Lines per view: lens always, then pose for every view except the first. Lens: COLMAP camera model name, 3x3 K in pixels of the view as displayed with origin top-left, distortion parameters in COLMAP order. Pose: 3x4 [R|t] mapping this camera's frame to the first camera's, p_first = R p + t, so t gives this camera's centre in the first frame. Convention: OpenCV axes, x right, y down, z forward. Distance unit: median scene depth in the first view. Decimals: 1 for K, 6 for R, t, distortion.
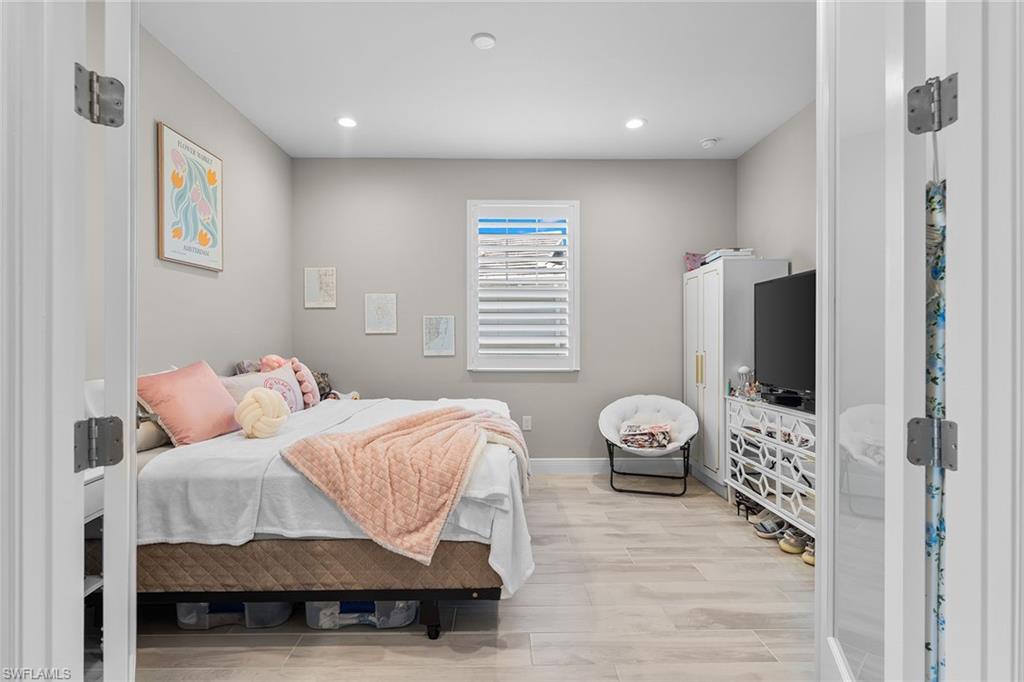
lens RADIAL K [[495.4, 0, 514.9], [0, 495.4, 344.0], [0, 0, 1]] dist [0.008656, 0.000734]
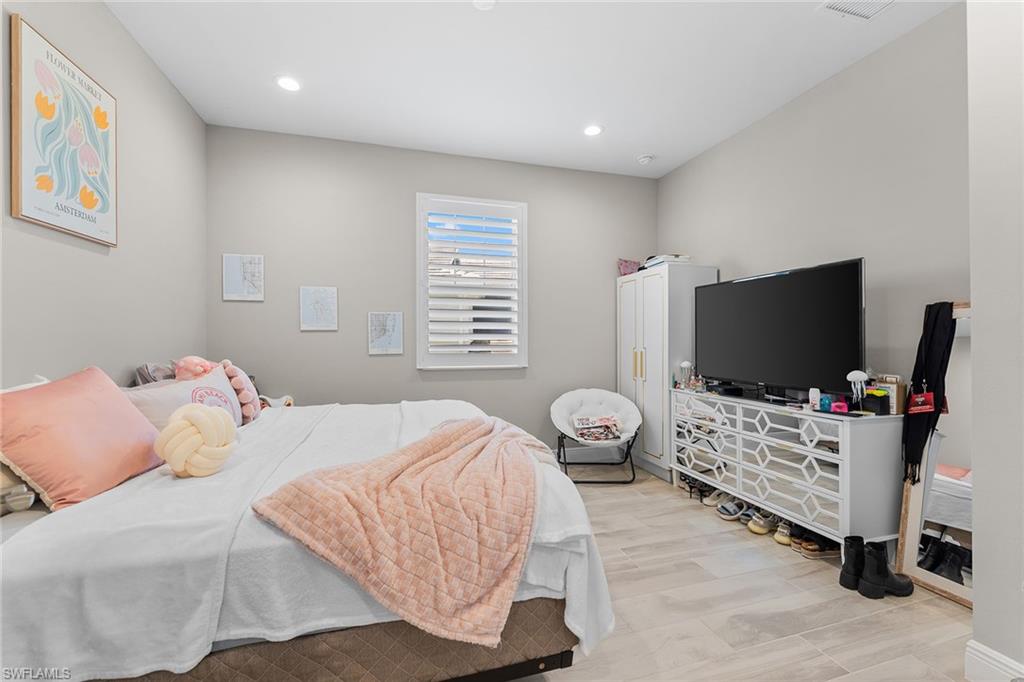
lens RADIAL K [[413.6, 0, 510.4], [0, 413.6, 340.6], [0, 0, 1]] dist [-0.001508, 0.000466]
pose [[0.963440, -0.001666, 0.267918, -0.196964], [0.002366, 0.999995, -0.002291, -0.000377], [-0.267913, 0.002841, 0.963439, 0.257905]]
